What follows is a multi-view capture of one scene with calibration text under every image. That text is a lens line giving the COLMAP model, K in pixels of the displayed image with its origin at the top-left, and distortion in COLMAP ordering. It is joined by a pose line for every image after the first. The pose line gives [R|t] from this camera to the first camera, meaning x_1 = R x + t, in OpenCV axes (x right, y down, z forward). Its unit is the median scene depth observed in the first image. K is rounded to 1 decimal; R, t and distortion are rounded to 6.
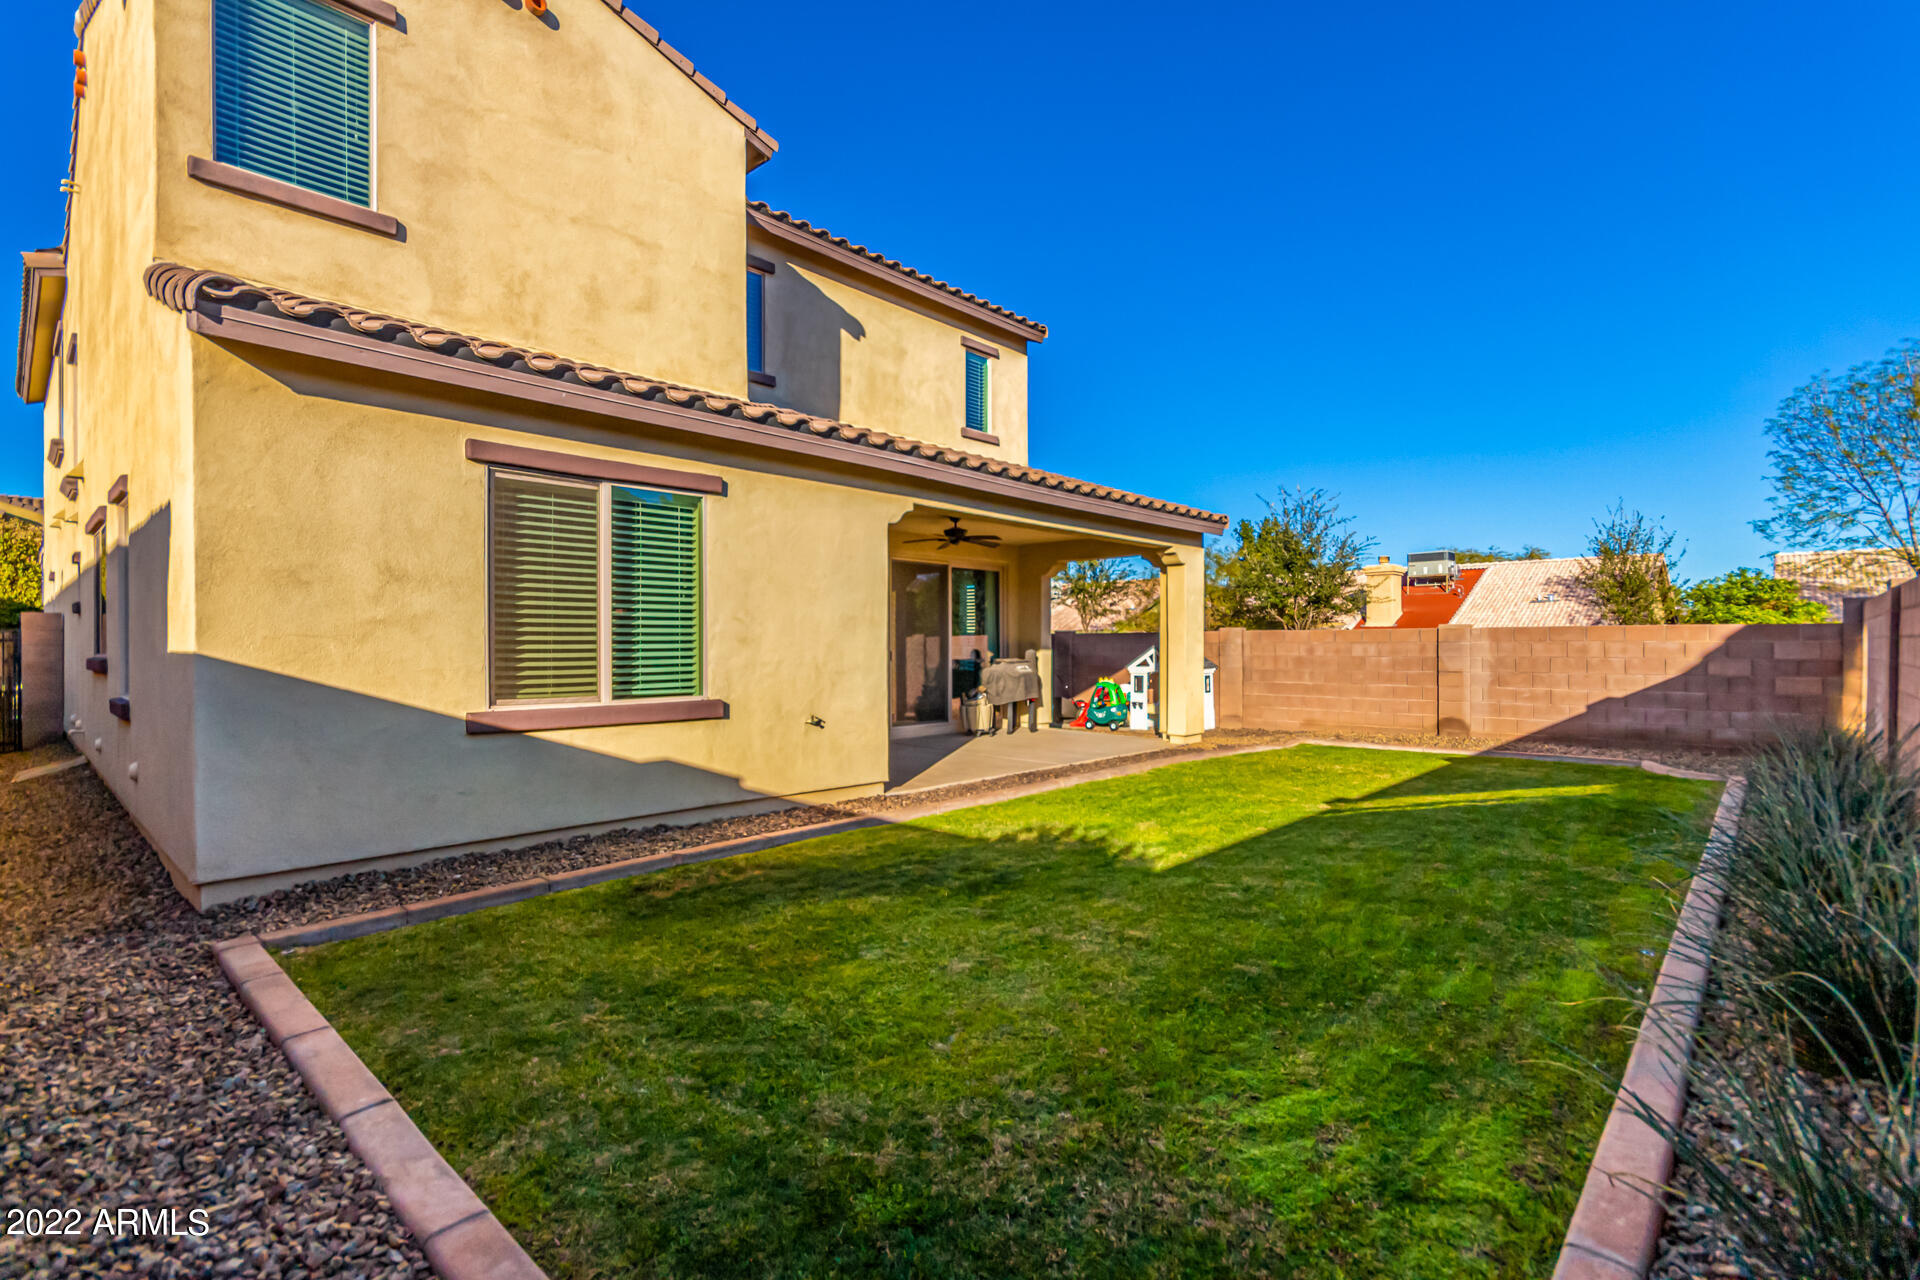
lens RADIAL K [[893.0, 0, 956.9], [0, 893.0, 653.3], [0, 0, 1]] dist [0.001199, 0.000826]
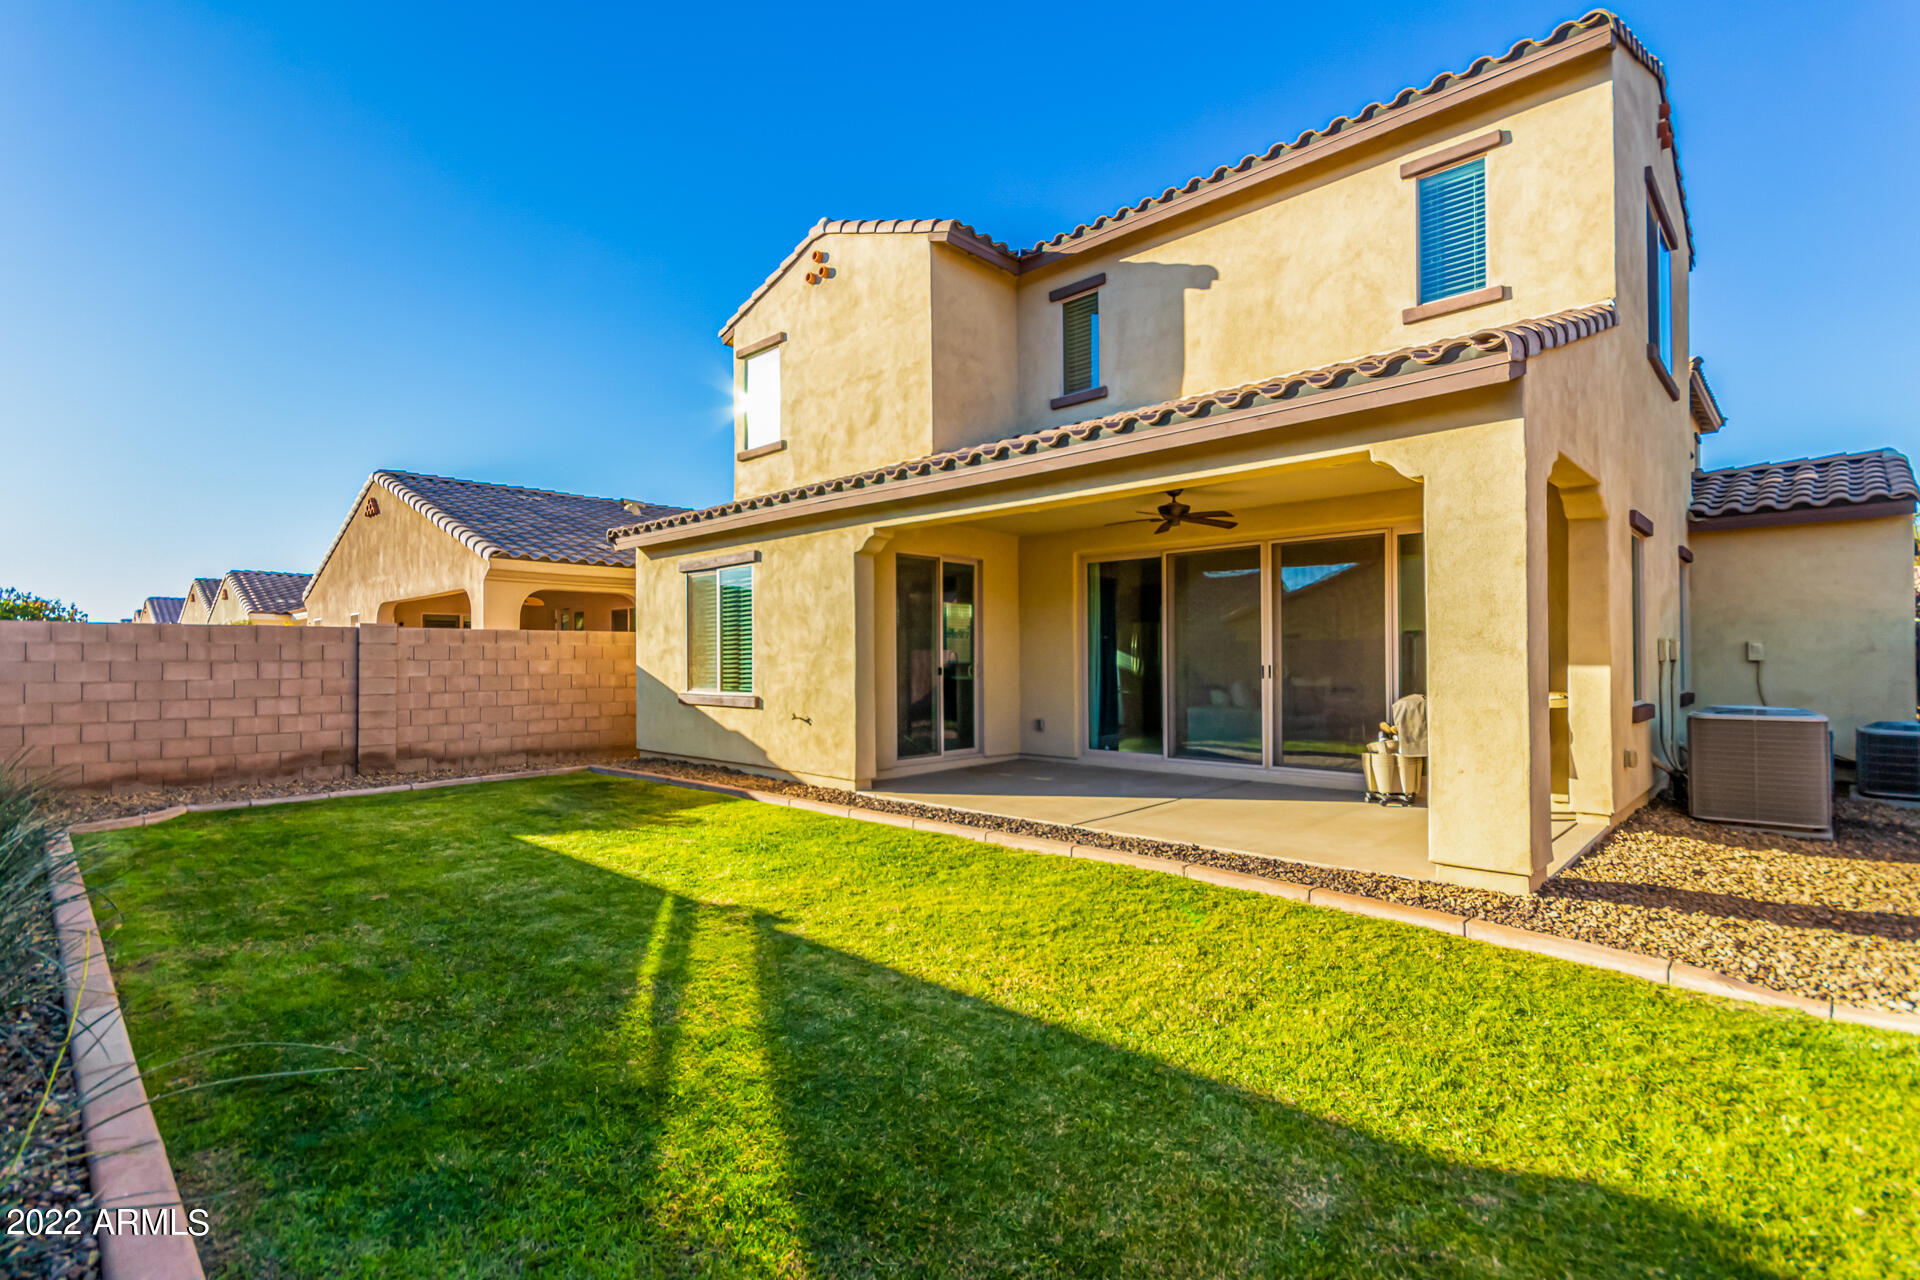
lens RADIAL K [[887.3, 0, 960.0], [0, 887.3, 640.0], [0, 0, 1]] dist [-0.001048, 0.000094]
pose [[-0.021300, -0.016991, -0.999629, 0.794868], [-0.003420, 0.999851, -0.016922, -0.012483], [0.999767, 0.003058, -0.021355, 0.887077]]
